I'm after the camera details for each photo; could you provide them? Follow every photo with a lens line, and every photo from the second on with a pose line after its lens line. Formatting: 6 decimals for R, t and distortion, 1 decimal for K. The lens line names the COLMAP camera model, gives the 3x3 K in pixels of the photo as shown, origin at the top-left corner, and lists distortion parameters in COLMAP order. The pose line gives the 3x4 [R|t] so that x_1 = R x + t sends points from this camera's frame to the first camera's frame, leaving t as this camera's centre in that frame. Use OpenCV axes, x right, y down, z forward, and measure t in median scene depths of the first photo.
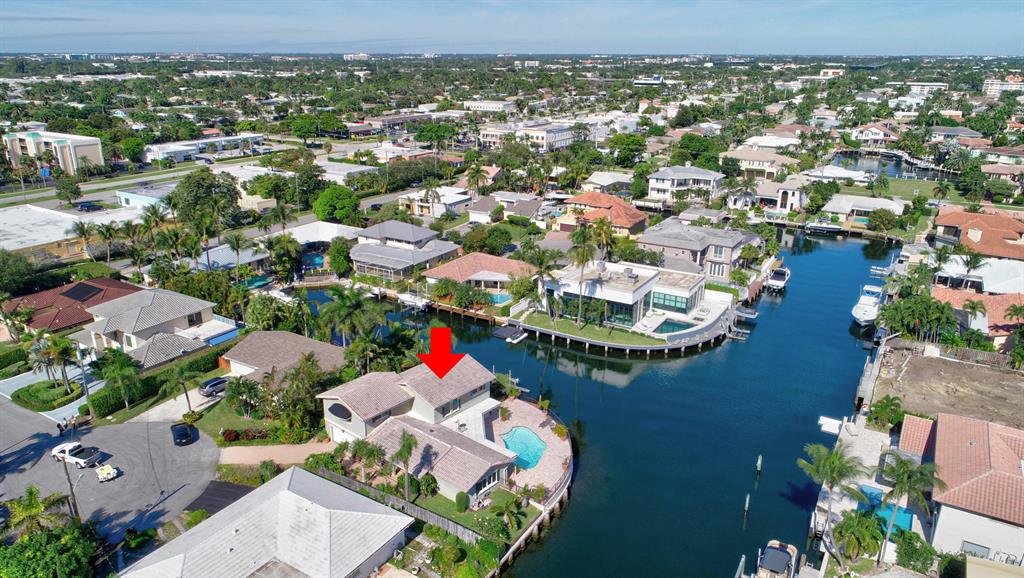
lens RADIAL K [[688.9, 0, 511.8], [0, 688.9, 288.8], [0, 0, 1]] dist [-0.001494, -0.001505]
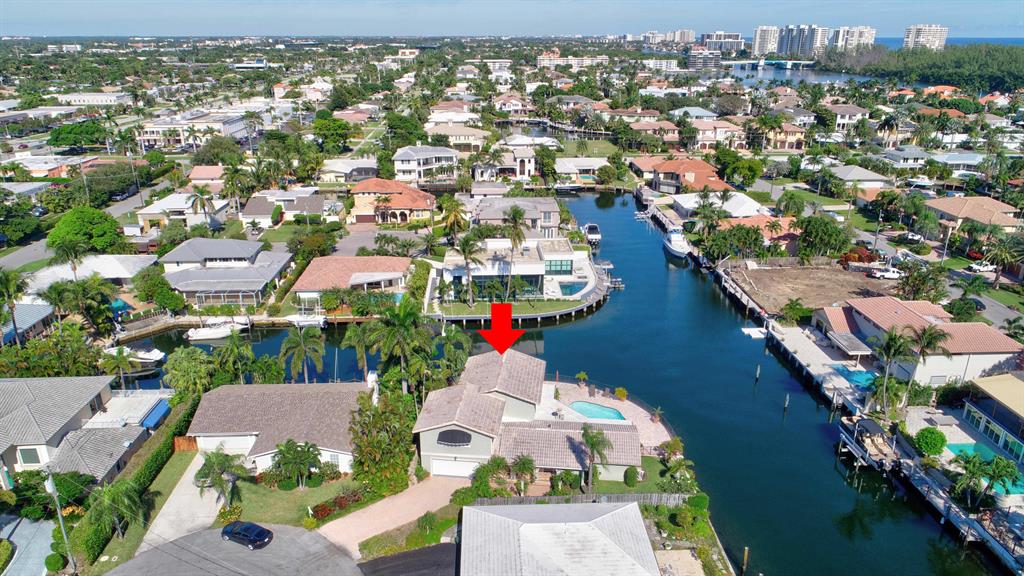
lens RADIAL K [[688.9, 0, 511.8], [0, 688.9, 287.8], [0, 0, 1]] dist [-0.001494, -0.001505]
pose [[0.825987, -0.196355, 0.528384, -0.330970], [0.184332, 0.979921, 0.075998, -0.035734], [-0.532698, 0.034625, 0.845597, 0.103542]]
